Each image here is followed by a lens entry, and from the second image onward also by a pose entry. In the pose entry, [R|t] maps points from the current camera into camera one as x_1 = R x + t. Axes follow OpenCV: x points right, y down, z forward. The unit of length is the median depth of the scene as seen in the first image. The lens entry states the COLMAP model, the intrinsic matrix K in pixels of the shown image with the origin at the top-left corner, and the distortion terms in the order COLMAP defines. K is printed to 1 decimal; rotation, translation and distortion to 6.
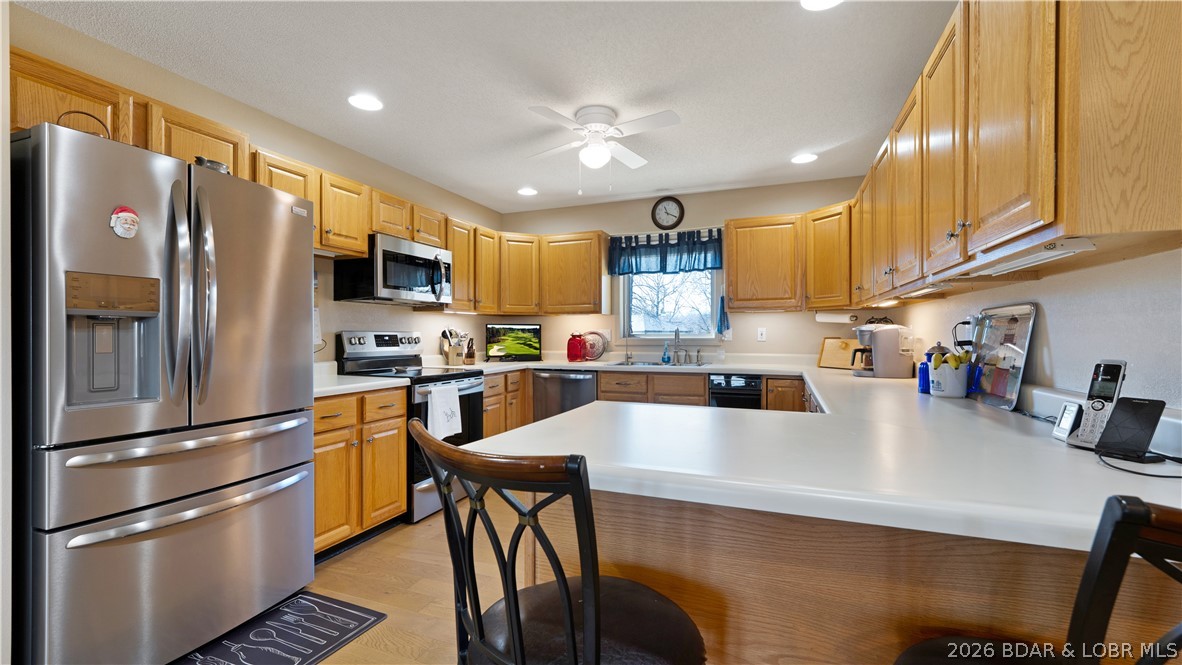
lens RADIAL K [[486.2, 0, 590.1], [0, 486.2, 337.7], [0, 0, 1]] dist [-0.008177, -0.000754]
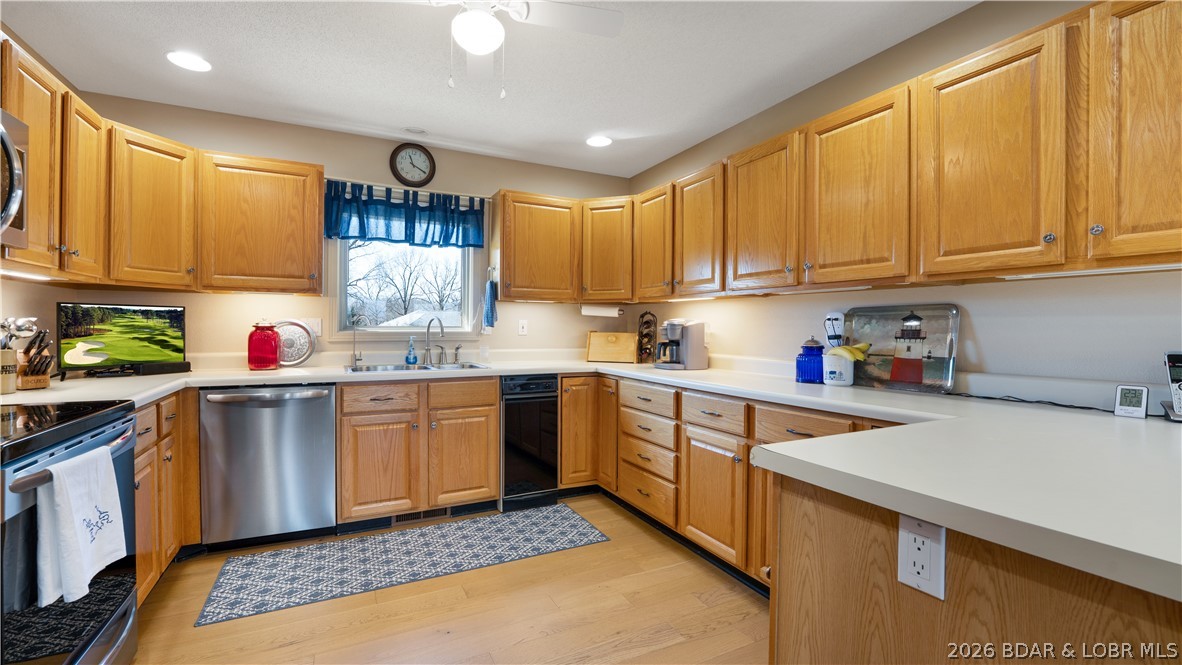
lens RADIAL K [[485.7, 0, 594.3], [0, 485.7, 333.4], [0, 0, 1]] dist [-0.046401, -0.001521]
pose [[0.675434, 0.005160, 0.737403, -0.199047], [-0.005212, 0.999984, -0.002223, 0.003766], [-0.737402, -0.002342, 0.675450, 0.296534]]
